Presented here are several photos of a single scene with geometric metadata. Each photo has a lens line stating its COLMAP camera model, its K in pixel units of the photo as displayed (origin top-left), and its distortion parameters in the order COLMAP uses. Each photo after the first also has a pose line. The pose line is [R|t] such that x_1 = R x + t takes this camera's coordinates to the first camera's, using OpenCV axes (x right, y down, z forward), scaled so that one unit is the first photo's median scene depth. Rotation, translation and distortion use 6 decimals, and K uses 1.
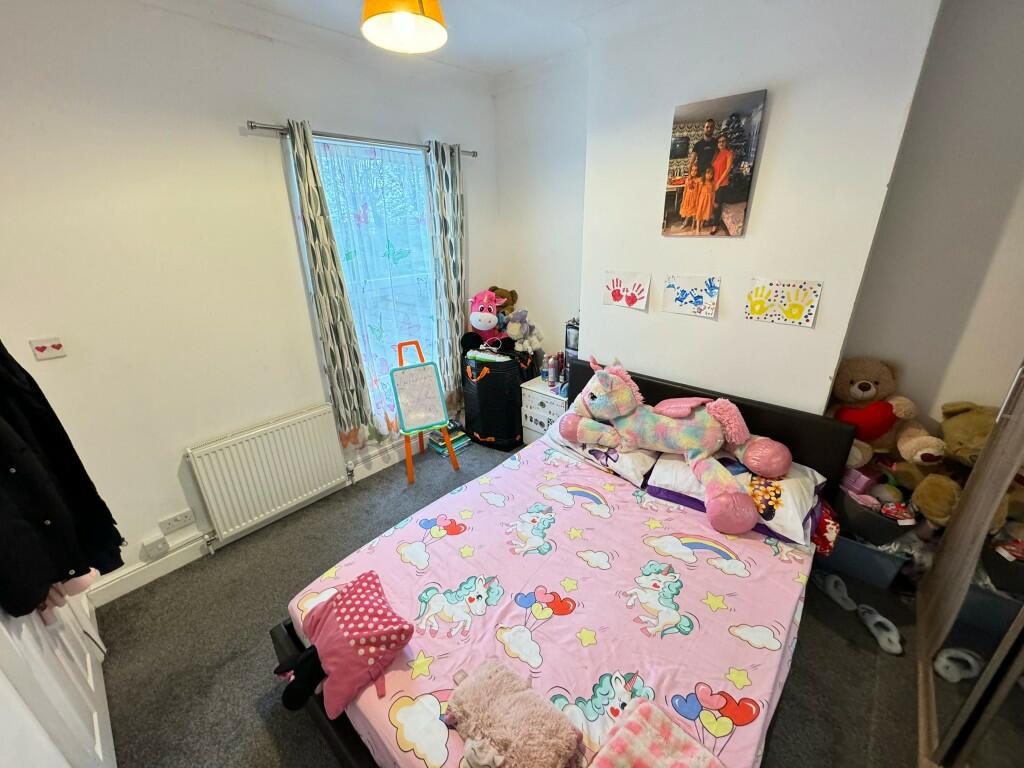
lens RADIAL K [[408.0, 0, 512.0], [0, 408.0, 384.0], [0, 0, 1]] dist [-0.001711, 0.000381]
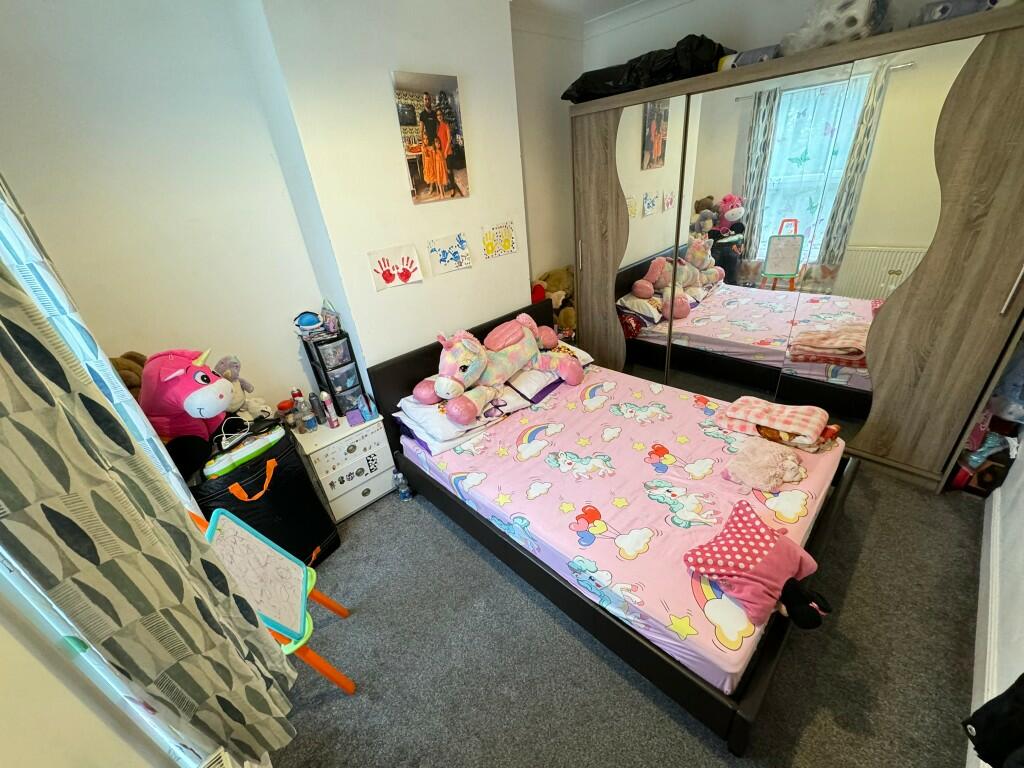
lens RADIAL K [[408.0, 0, 512.0], [0, 408.0, 384.0], [0, 0, 1]] dist [-0.001711, 0.000381]
pose [[0.066133, -0.447024, 0.892074, -0.784346], [0.453595, 0.809783, 0.372160, -0.288417], [-0.888751, 0.380028, 0.256321, 0.748057]]
